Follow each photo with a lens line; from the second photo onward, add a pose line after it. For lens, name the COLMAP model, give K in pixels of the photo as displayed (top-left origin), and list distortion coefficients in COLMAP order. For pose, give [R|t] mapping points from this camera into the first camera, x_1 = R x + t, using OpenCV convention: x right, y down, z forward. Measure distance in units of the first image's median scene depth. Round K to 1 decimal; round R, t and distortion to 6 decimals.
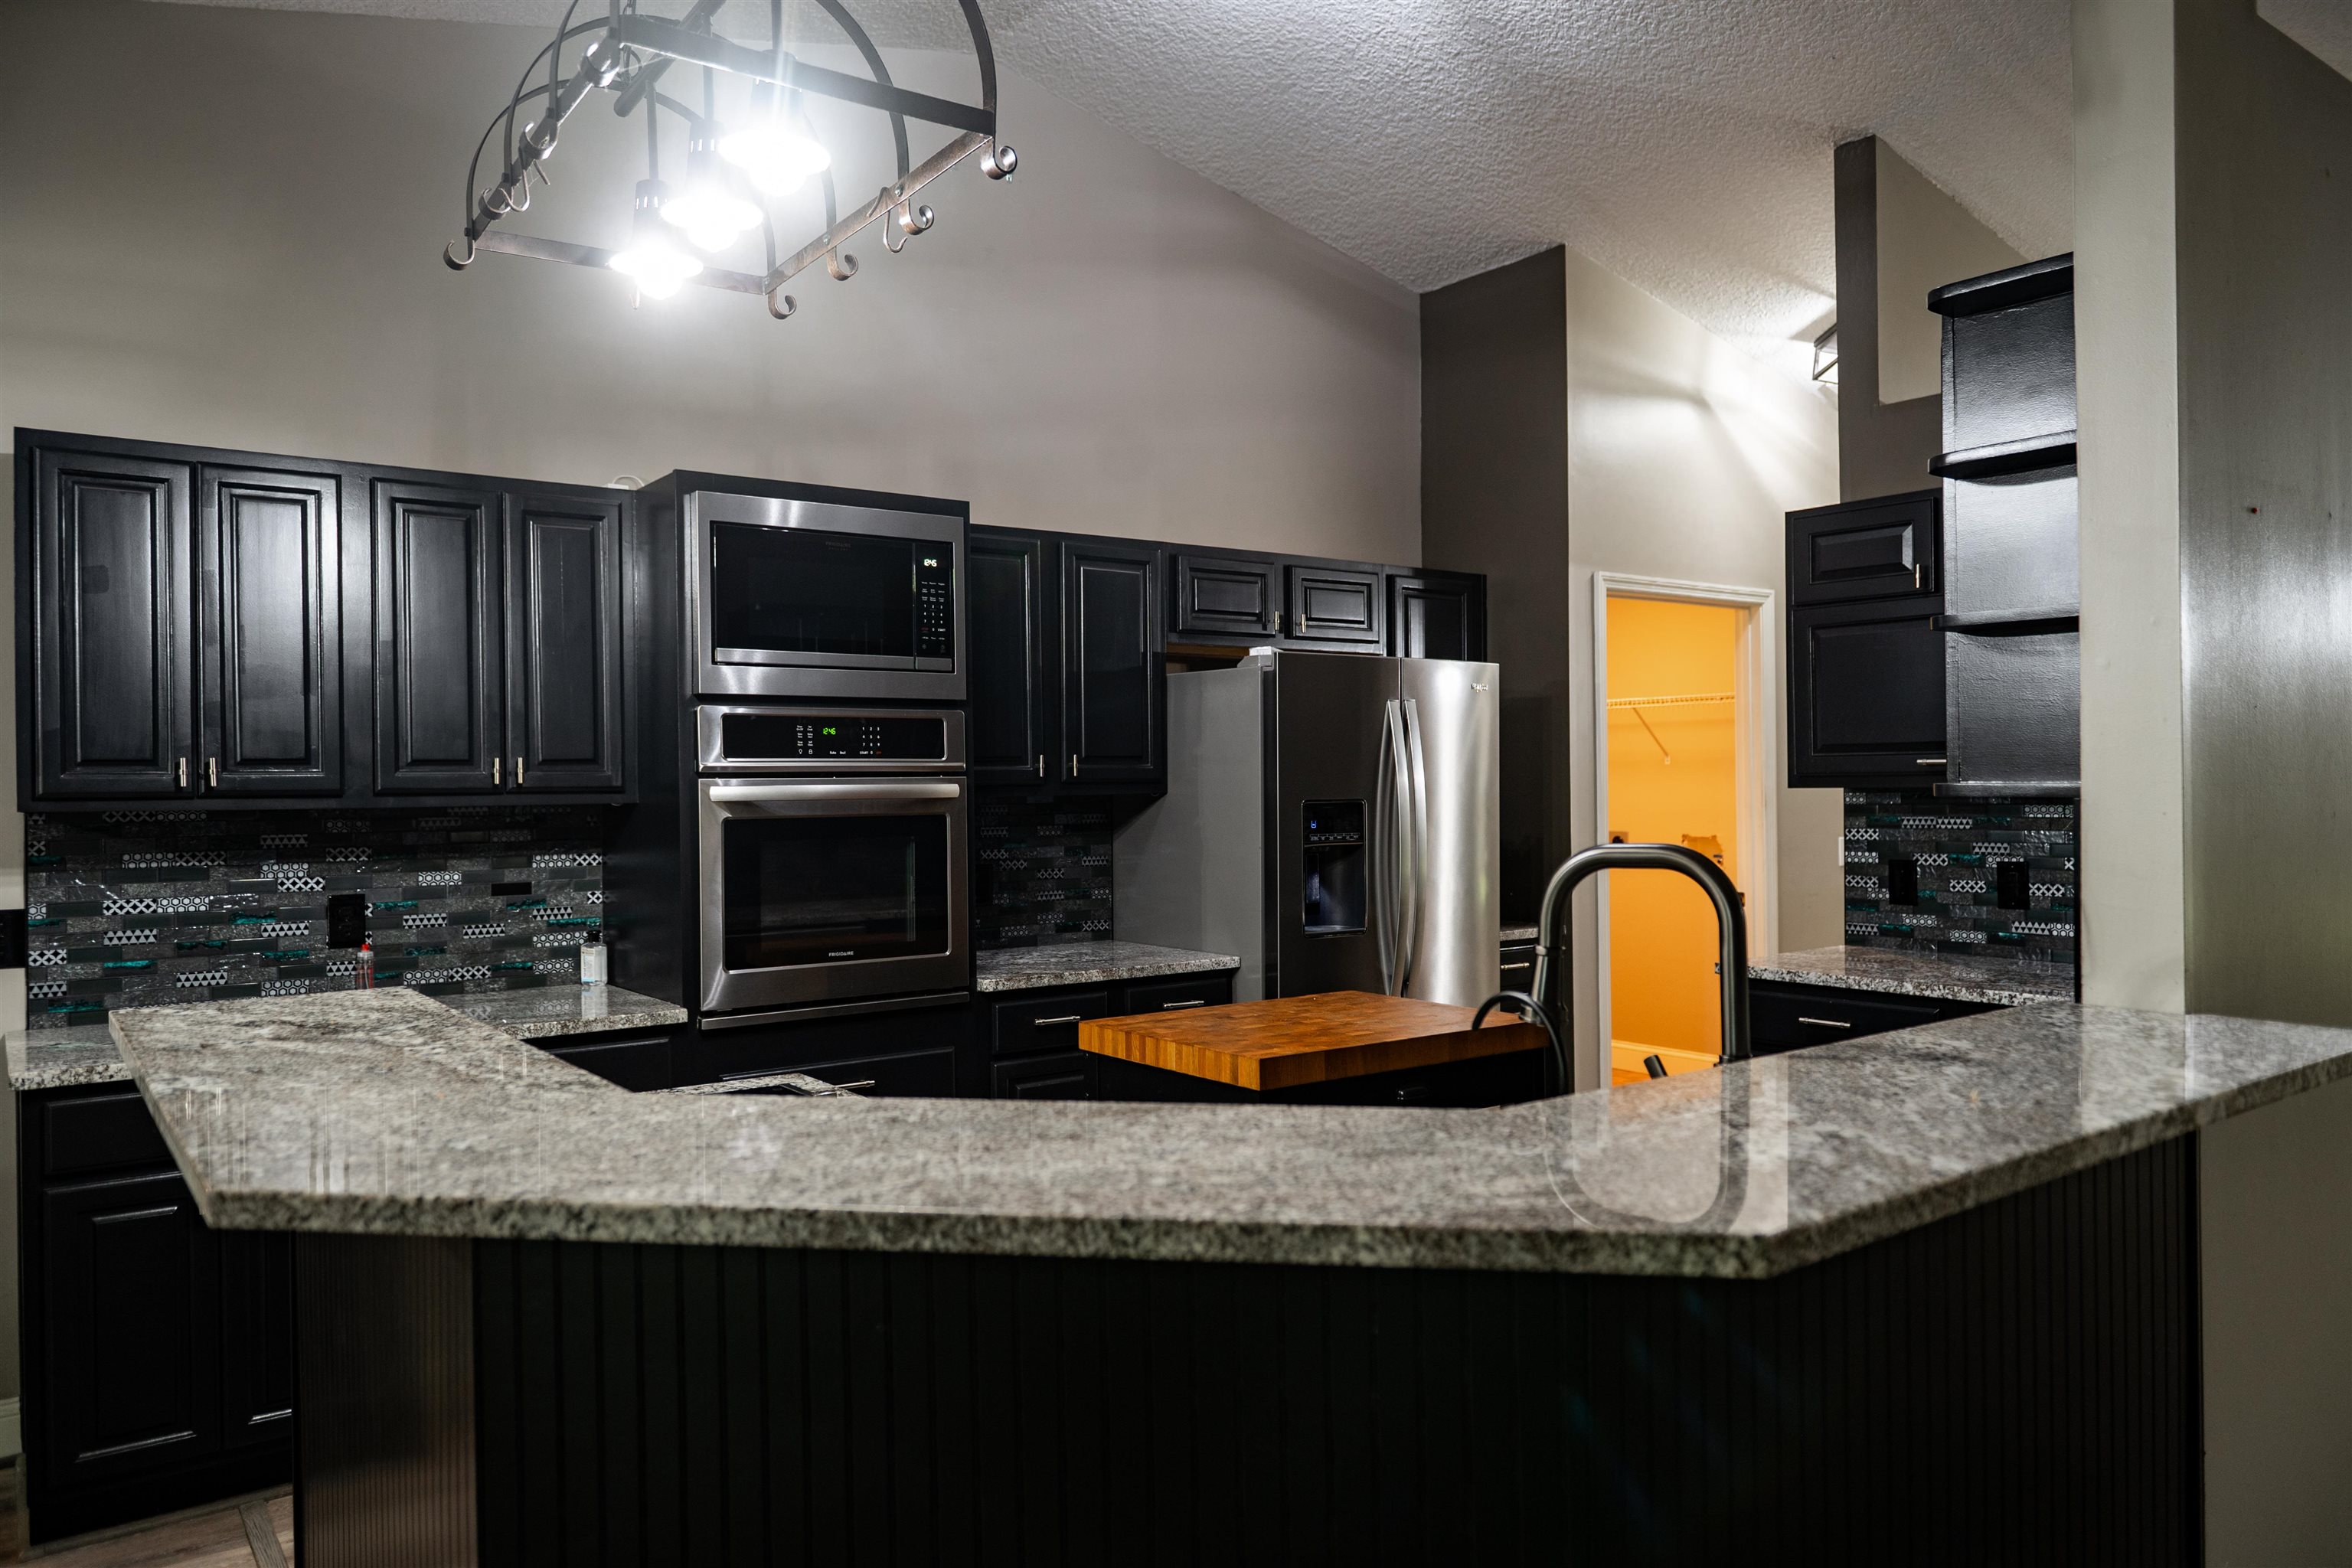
lens RADIAL K [[1639.4, 0, 1167.5], [0, 1639.4, 788.9], [0, 0, 1]] dist [0.009450, -0.005654]
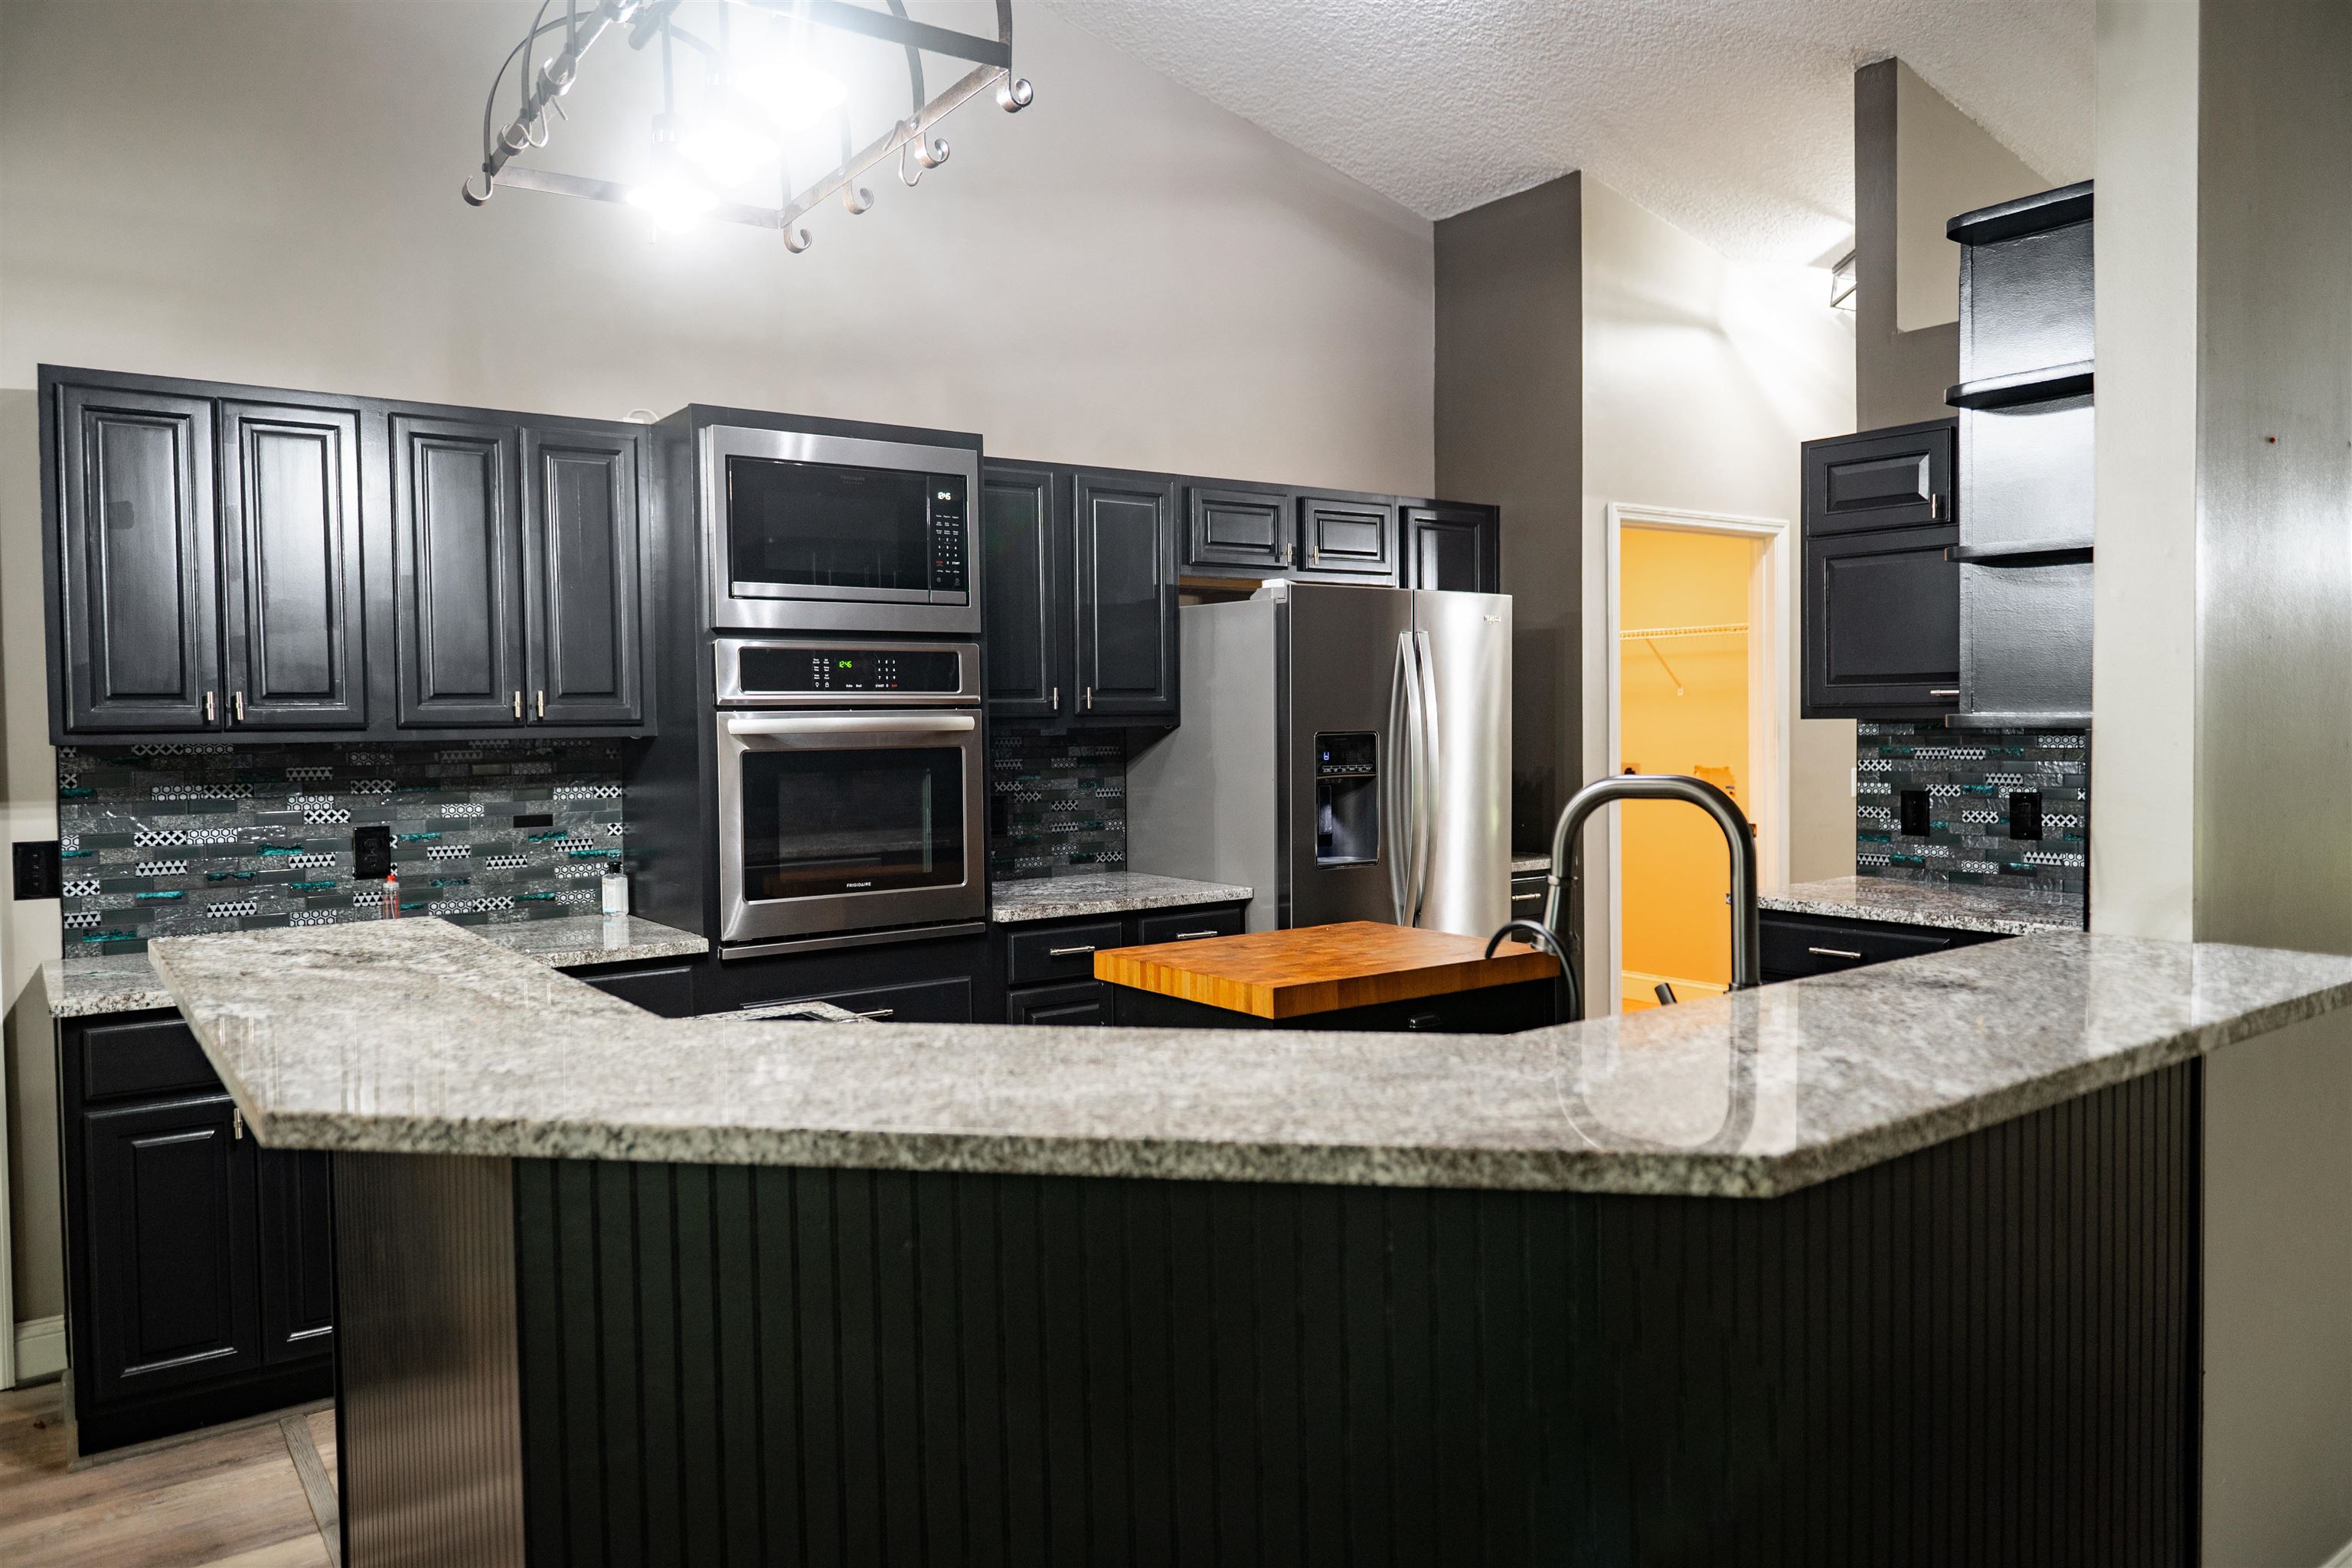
lens RADIAL K [[1639.4, 0, 1160.1], [0, 1639.4, 769.5], [0, 0, 1]] dist [0.009450, -0.005654]
pose [[0.999939, -0.001163, -0.010994, -0.002040], [0.001489, 0.999560, 0.029635, -0.000153], [0.010954, -0.029649, 0.999500, -0.006896]]
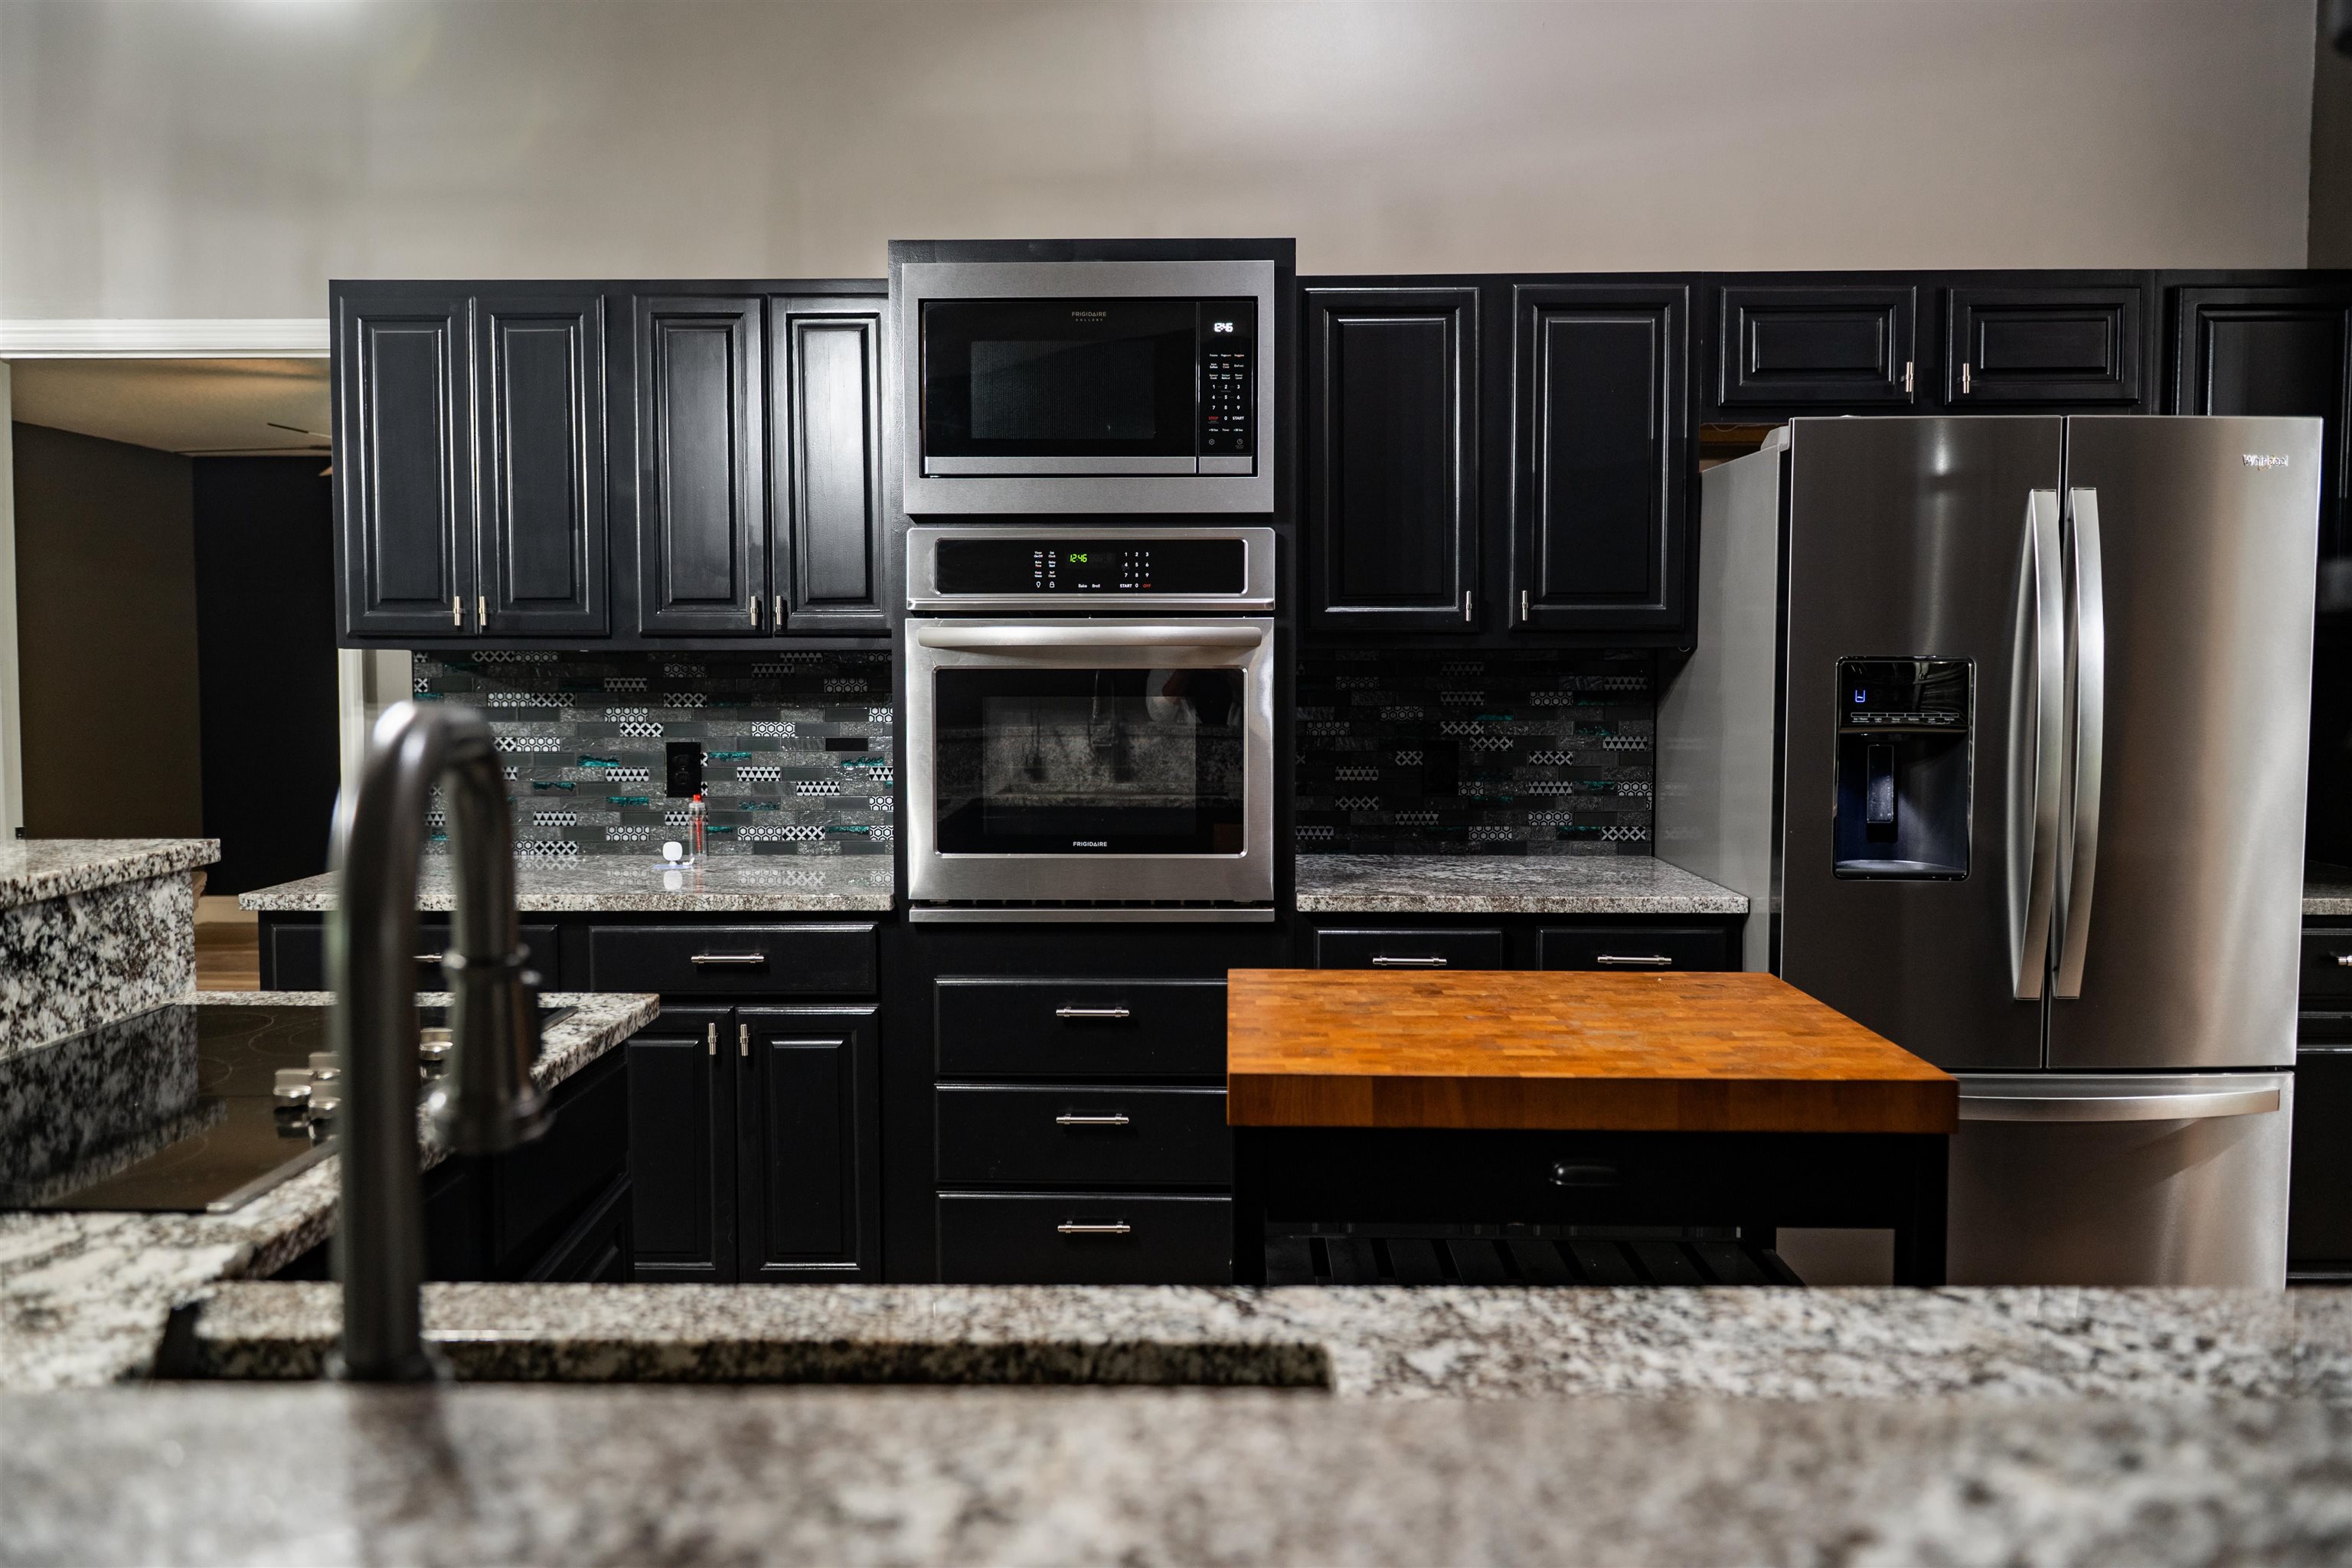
lens RADIAL K [[1639.4, 0, 1289.6], [0, 1639.4, 741.2], [0, 0, 1]] dist [0.009450, -0.005654]
pose [[0.781812, 0.039575, -0.622257, 0.378515], [-0.010135, 0.998658, 0.050780, 0.011579], [0.623431, -0.033394, 0.781165, 0.474658]]
